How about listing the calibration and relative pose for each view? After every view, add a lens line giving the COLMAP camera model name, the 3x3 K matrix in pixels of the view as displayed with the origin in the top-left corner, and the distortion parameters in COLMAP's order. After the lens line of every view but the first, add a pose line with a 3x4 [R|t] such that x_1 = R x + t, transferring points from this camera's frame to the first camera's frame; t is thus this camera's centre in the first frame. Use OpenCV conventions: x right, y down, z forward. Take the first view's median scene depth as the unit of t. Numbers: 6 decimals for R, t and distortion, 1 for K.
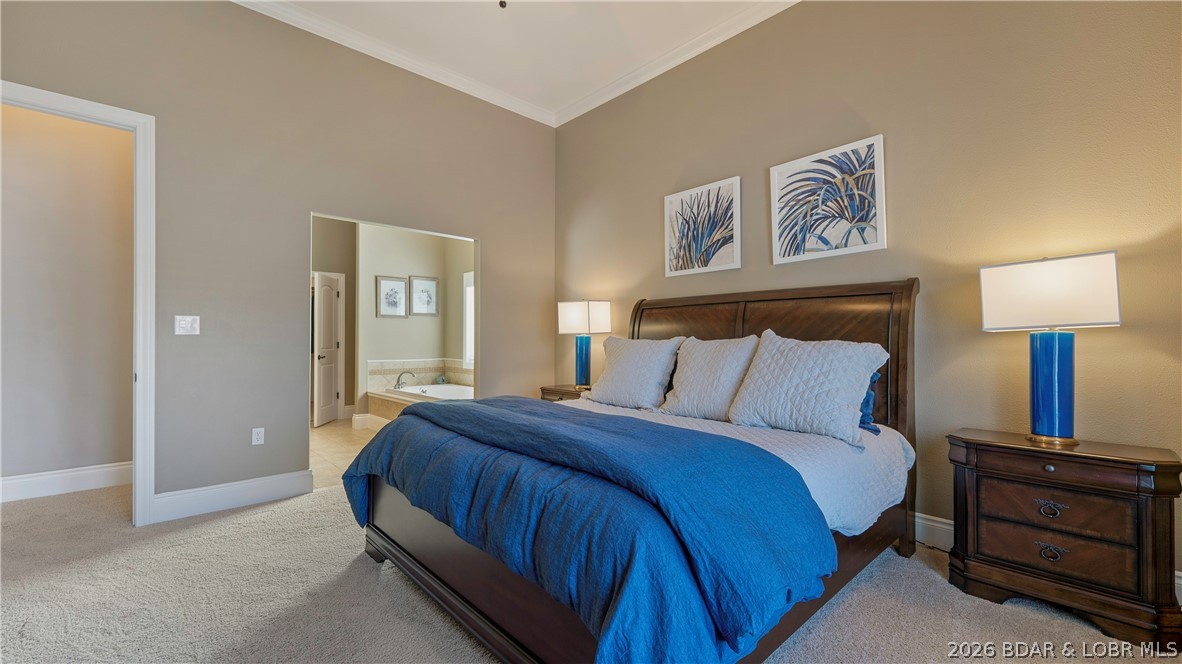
lens RADIAL K [[478.4, 0, 584.5], [0, 478.4, 334.2], [0, 0, 1]] dist [0.013039, -0.001512]
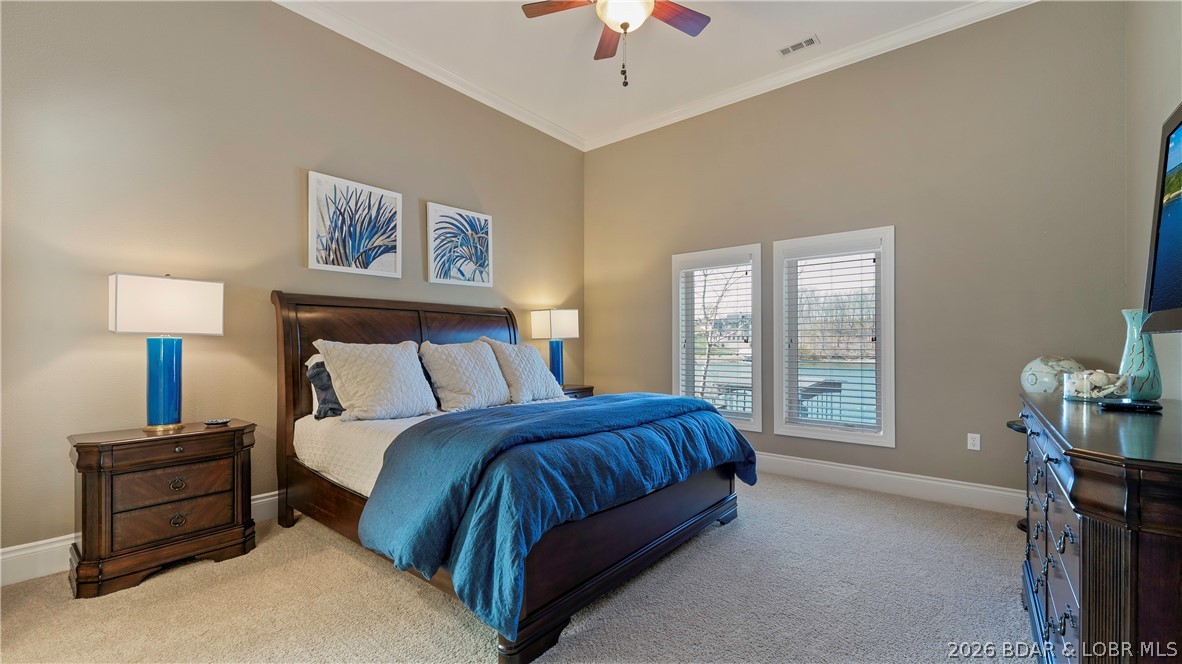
lens RADIAL K [[478.4, 0, 591.1], [0, 478.4, 340.6], [0, 0, 1]] dist [0.013039, -0.001512]
pose [[-0.152686, 0.006562, 0.988253, -0.801019], [-0.007063, 0.999945, -0.007731, 0.008815], [-0.988249, -0.008161, -0.152631, 0.718617]]
